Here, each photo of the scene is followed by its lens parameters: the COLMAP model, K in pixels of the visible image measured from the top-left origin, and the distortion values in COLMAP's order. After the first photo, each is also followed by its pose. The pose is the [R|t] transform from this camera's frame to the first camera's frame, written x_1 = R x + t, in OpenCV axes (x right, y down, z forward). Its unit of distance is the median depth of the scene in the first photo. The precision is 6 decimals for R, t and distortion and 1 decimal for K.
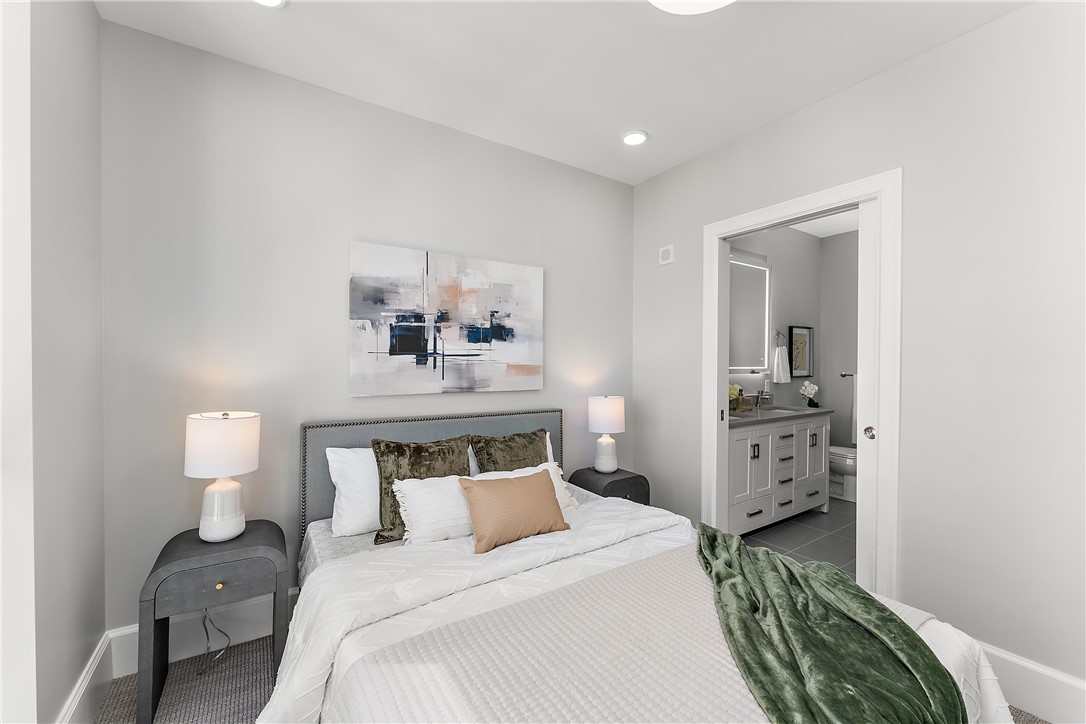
lens RADIAL K [[432.6, 0, 541.5], [0, 432.6, 362.5], [0, 0, 1]] dist [0.000504, 0.000069]
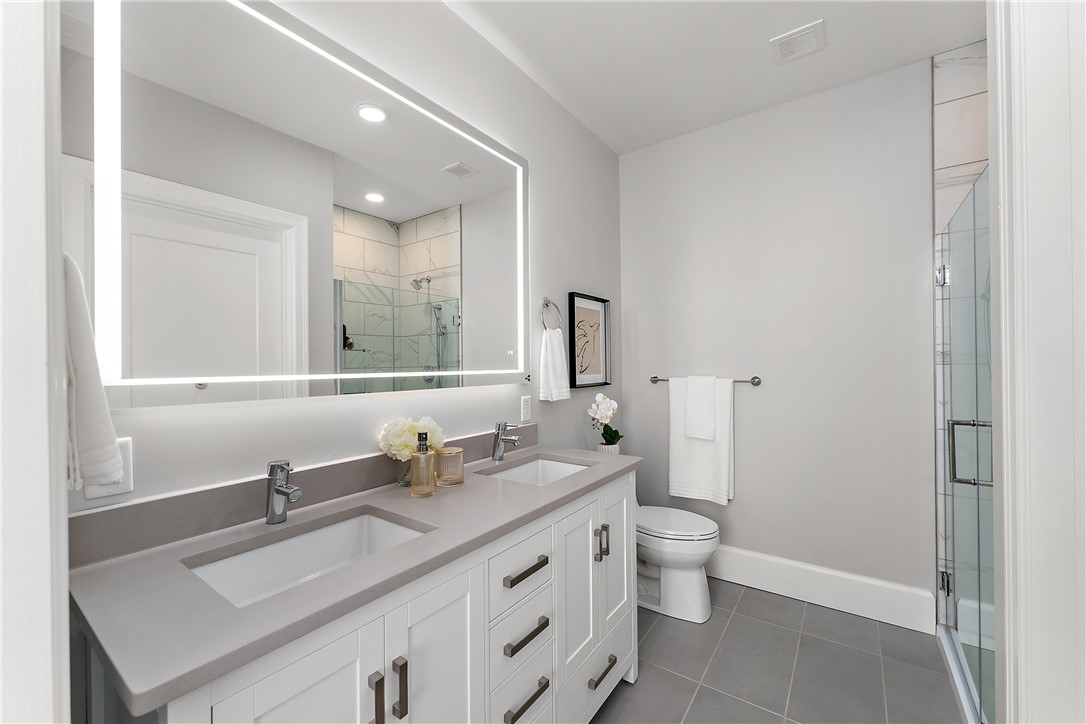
lens RADIAL K [[432.6, 0, 541.5], [0, 432.6, 362.5], [0, 0, 1]] dist [0.000504, 0.000069]
pose [[0.934892, -0.015060, 0.354612, 0.358820], [0.018829, 0.999797, -0.007180, 0.006121], [-0.354432, 0.013389, 0.934986, 0.524415]]
